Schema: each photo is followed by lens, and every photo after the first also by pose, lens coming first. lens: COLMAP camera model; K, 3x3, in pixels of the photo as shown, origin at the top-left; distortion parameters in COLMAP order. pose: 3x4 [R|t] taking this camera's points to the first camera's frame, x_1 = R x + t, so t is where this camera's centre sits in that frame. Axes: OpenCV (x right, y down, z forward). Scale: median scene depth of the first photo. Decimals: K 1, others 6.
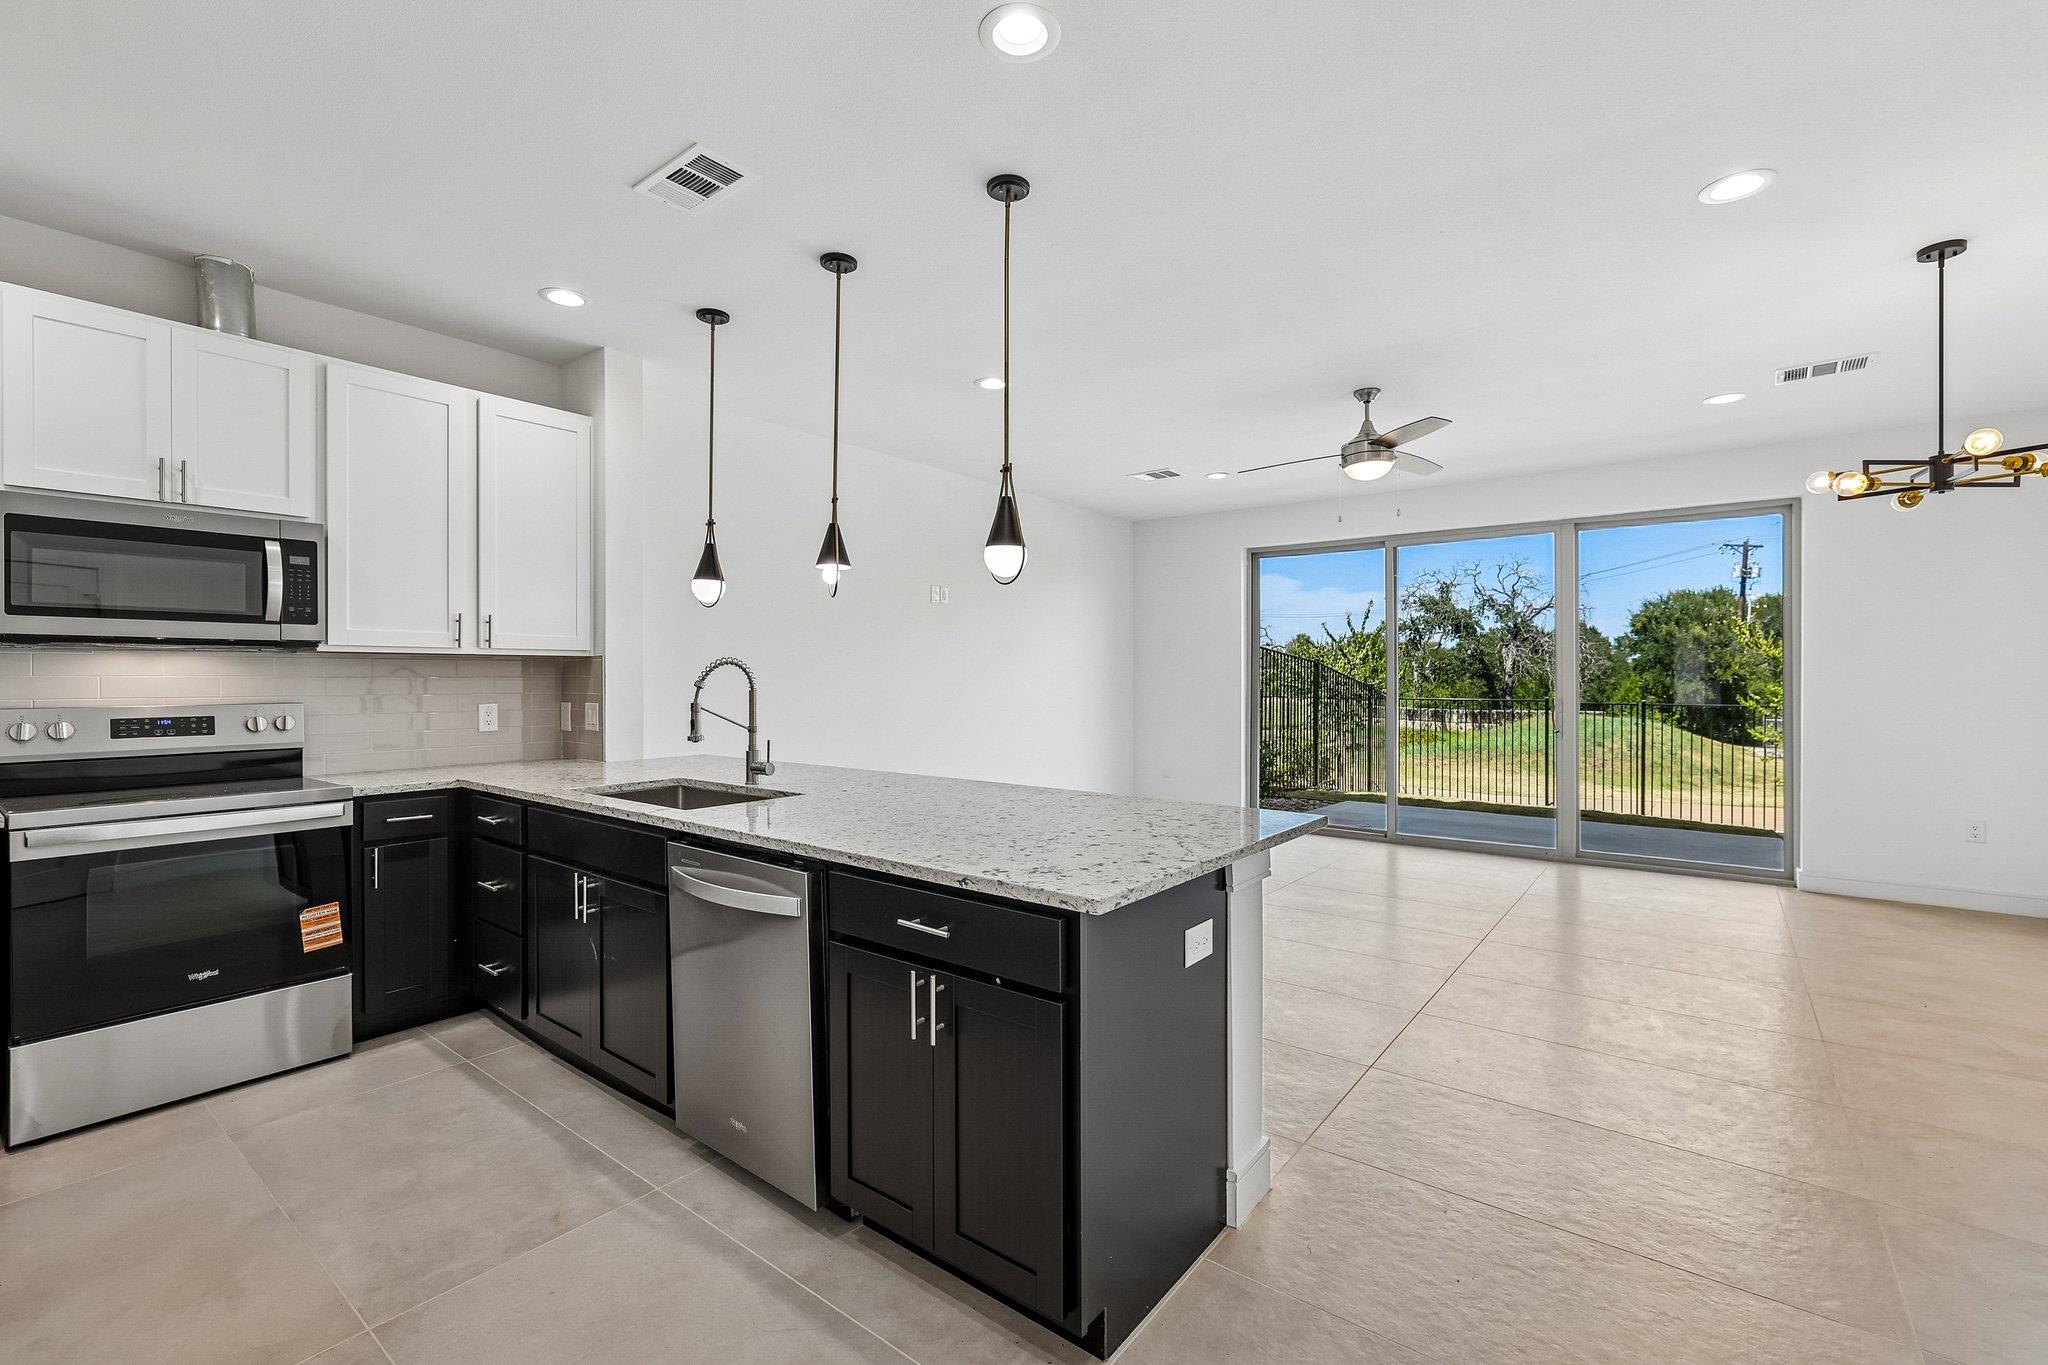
lens RADIAL K [[874.2, 0, 1027.3], [0, 874.2, 680.8], [0, 0, 1]] dist [0.001489, -0.001017]
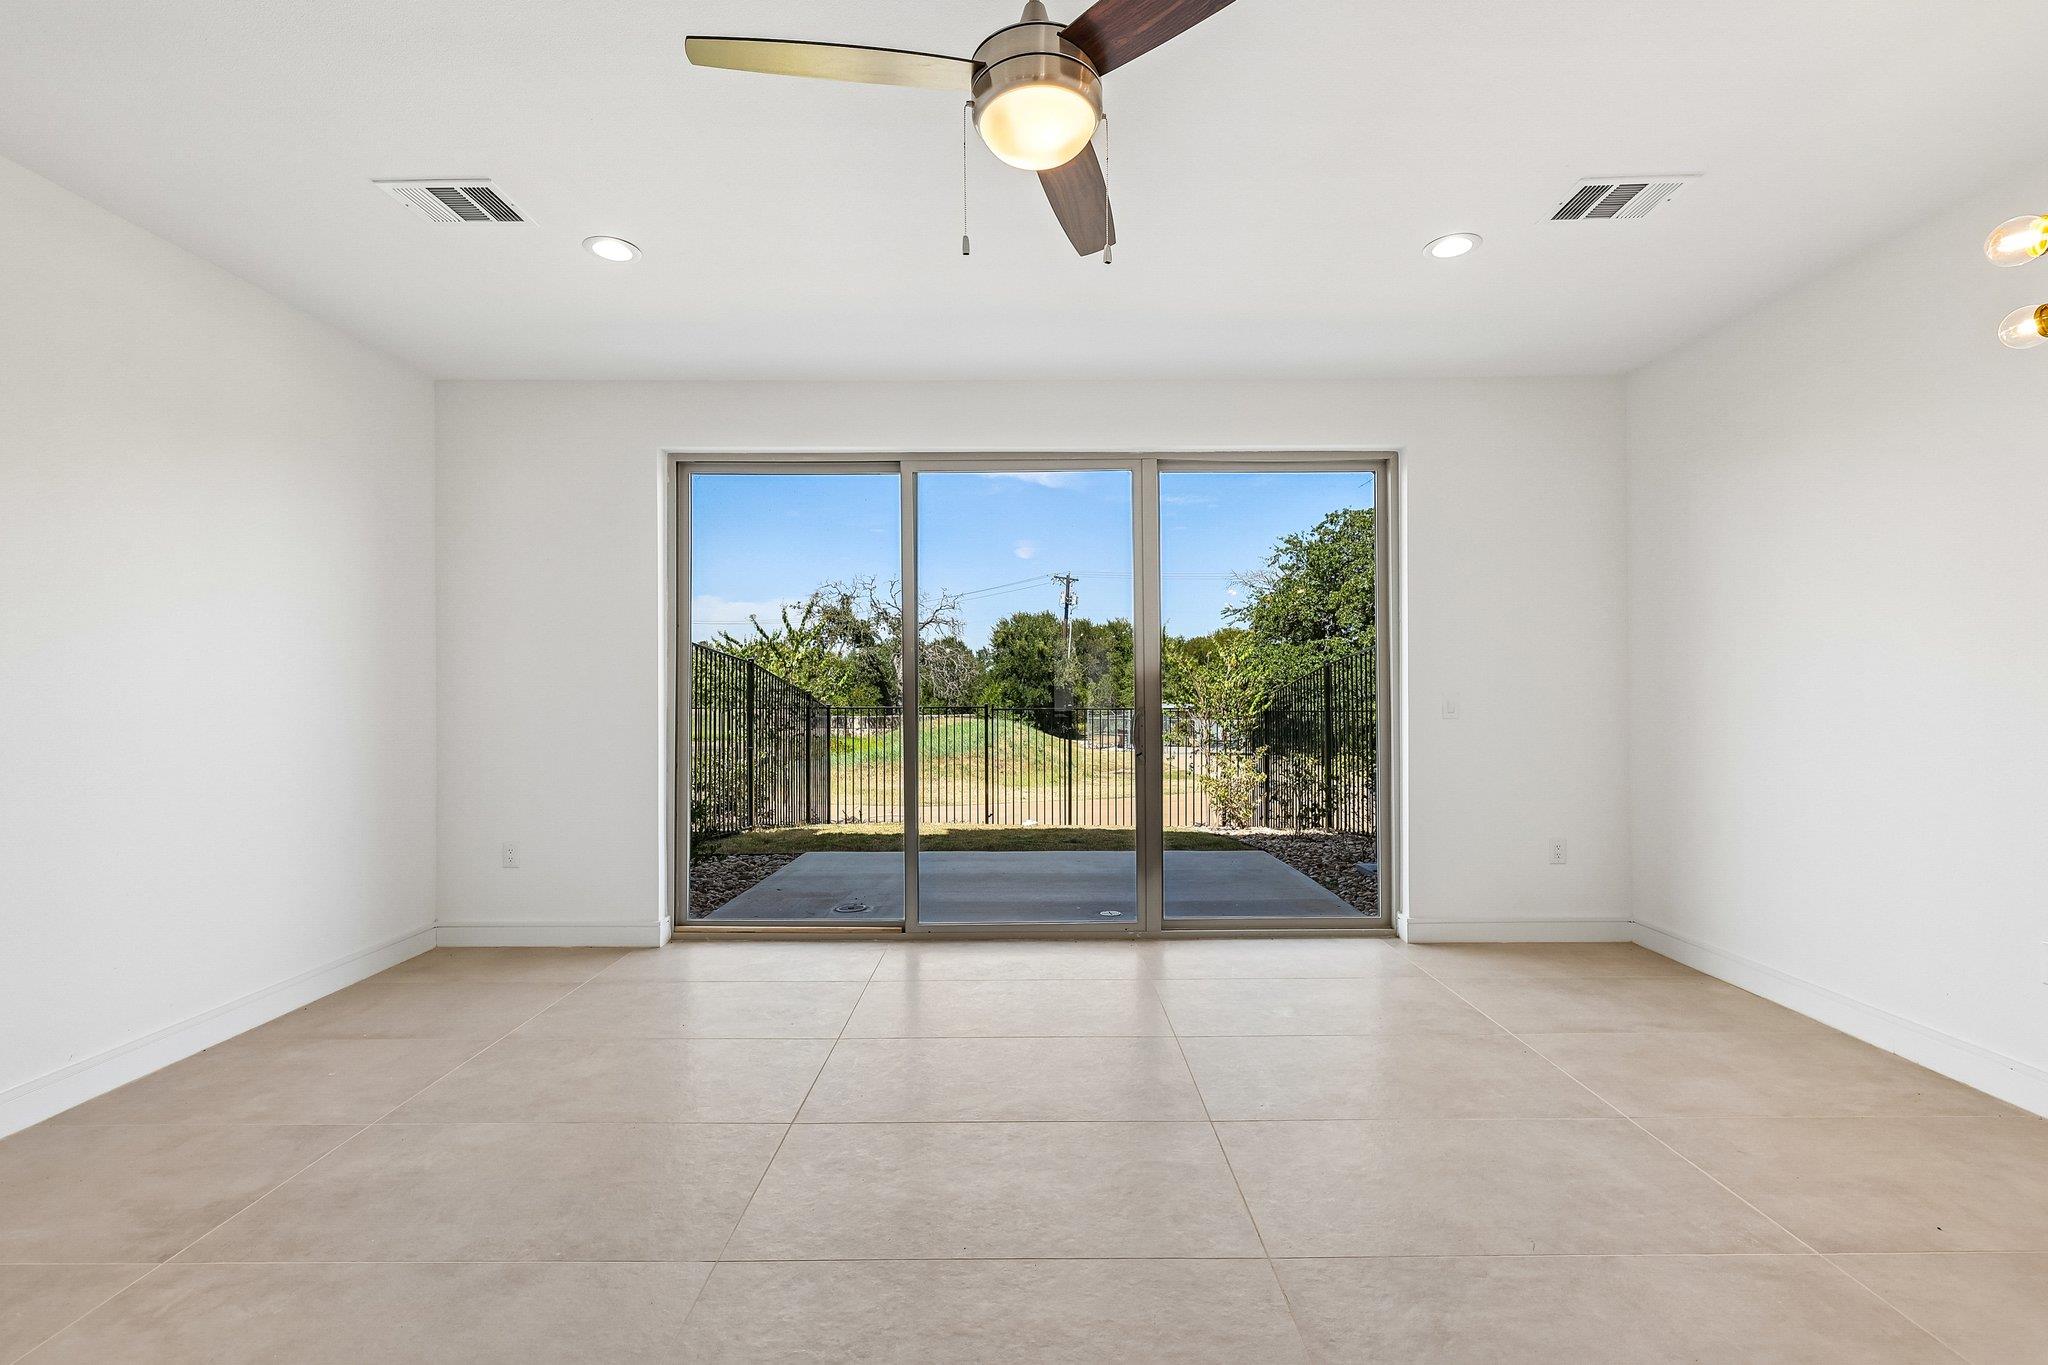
lens RADIAL K [[874.2, 0, 1030.5], [0, 874.2, 674.3], [0, 0, 1]] dist [0.001489, -0.001017]
pose [[0.786580, 0.004469, 0.617472, 0.121147], [0.006482, 0.999859, -0.015495, 0.005635], [-0.617454, 0.016191, 0.786440, 0.576747]]
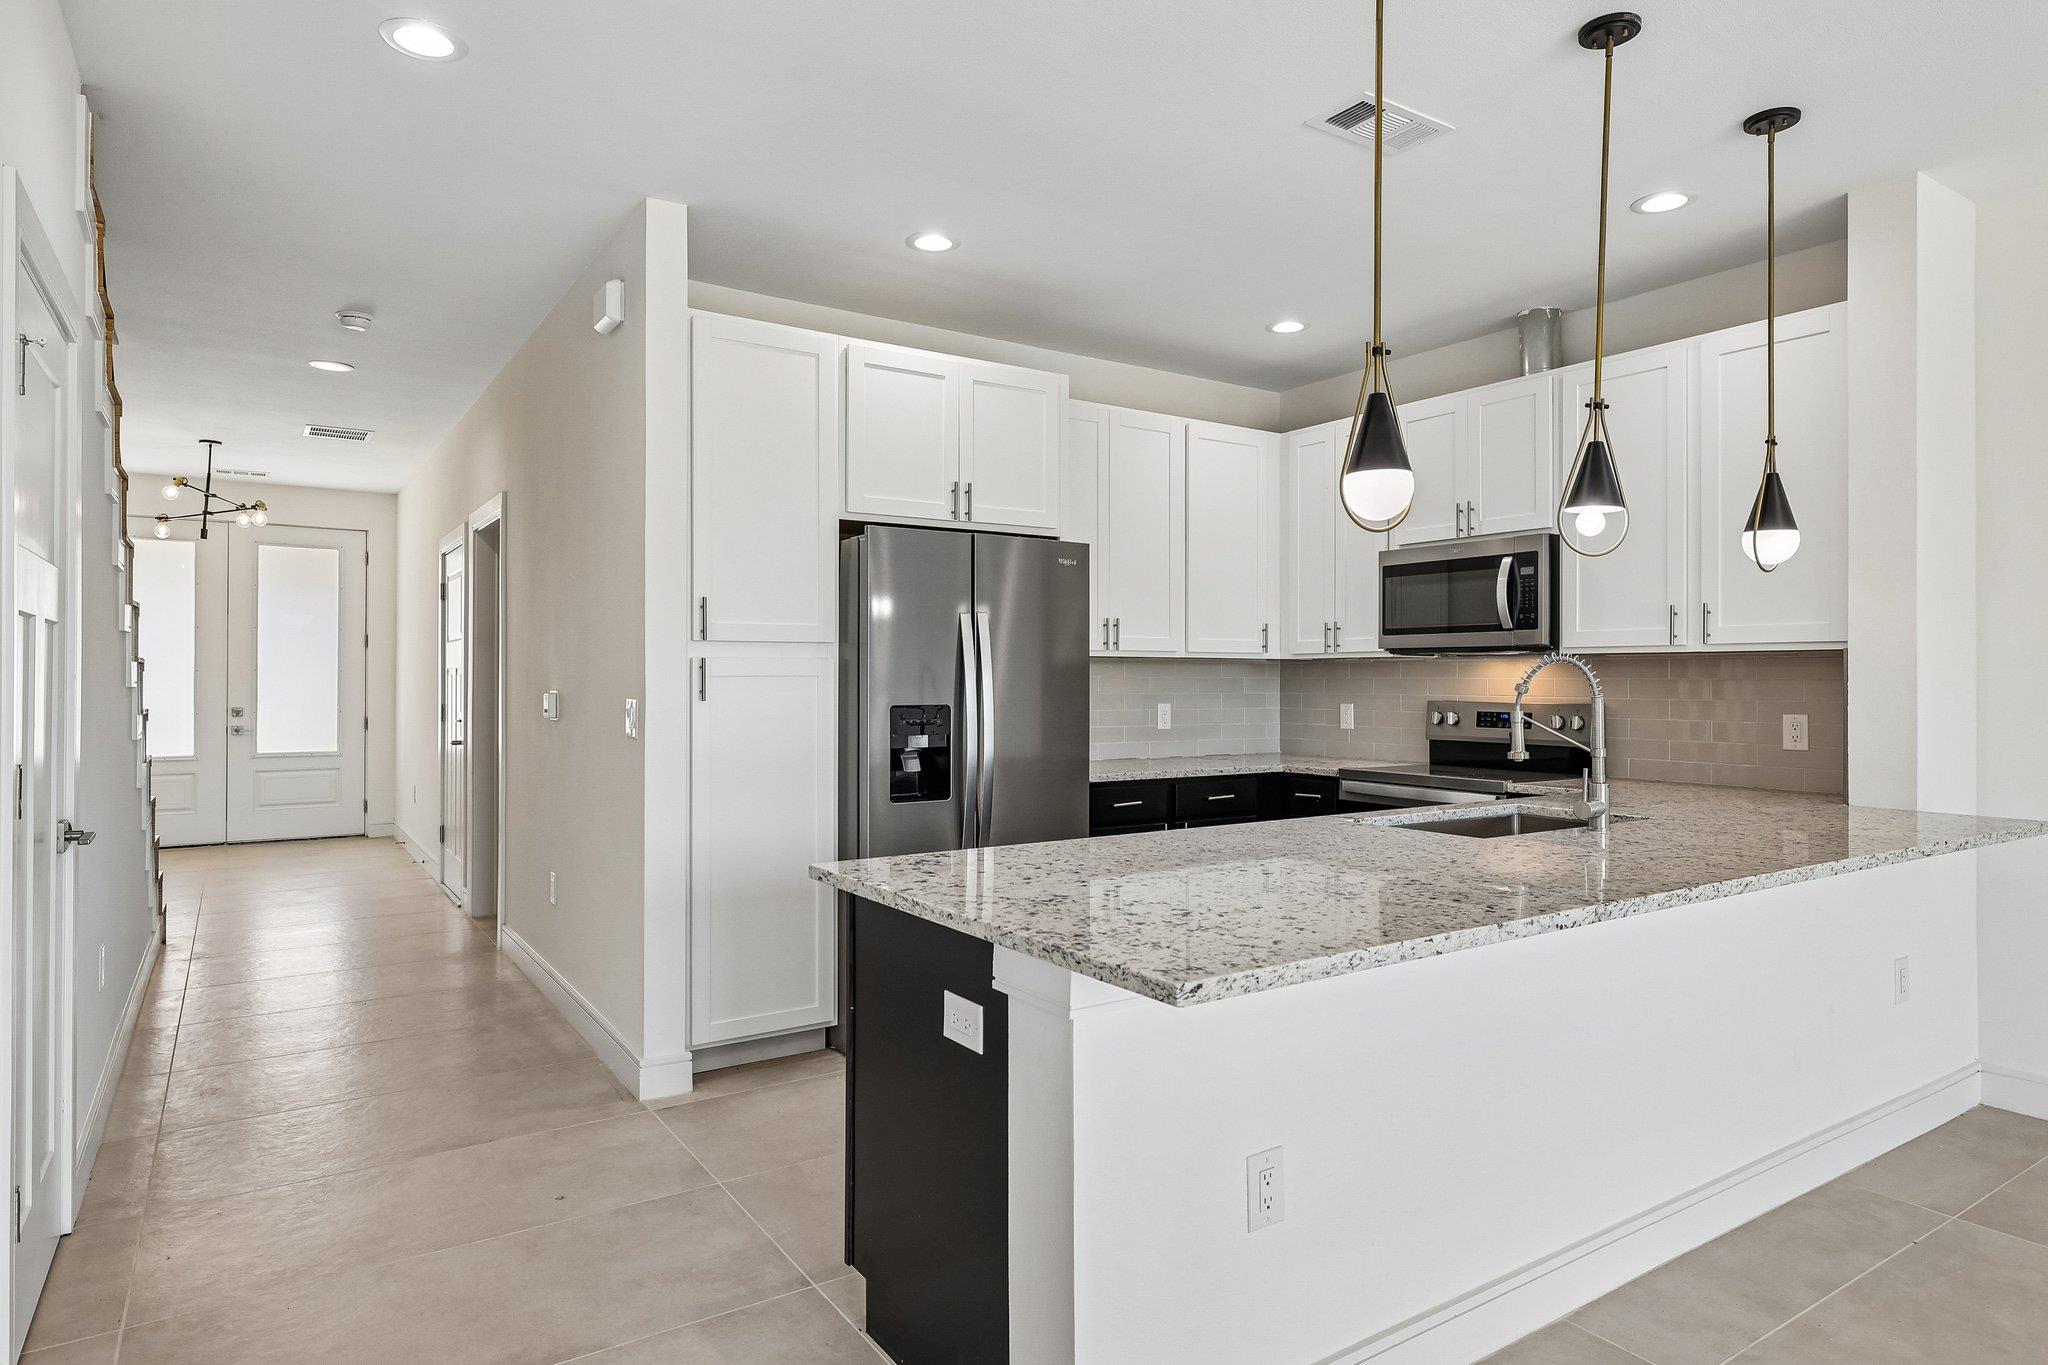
lens RADIAL K [[1174.8, 0, 1027.8], [0, 1174.8, 676.9], [0, 0, 1]] dist [-0.000470, 0.000784]
pose [[-0.314025, -0.000569, -0.949414, 0.415774], [-0.007137, 0.999973, 0.001761, -0.002688], [0.949388, 0.007329, -0.314021, 0.491463]]
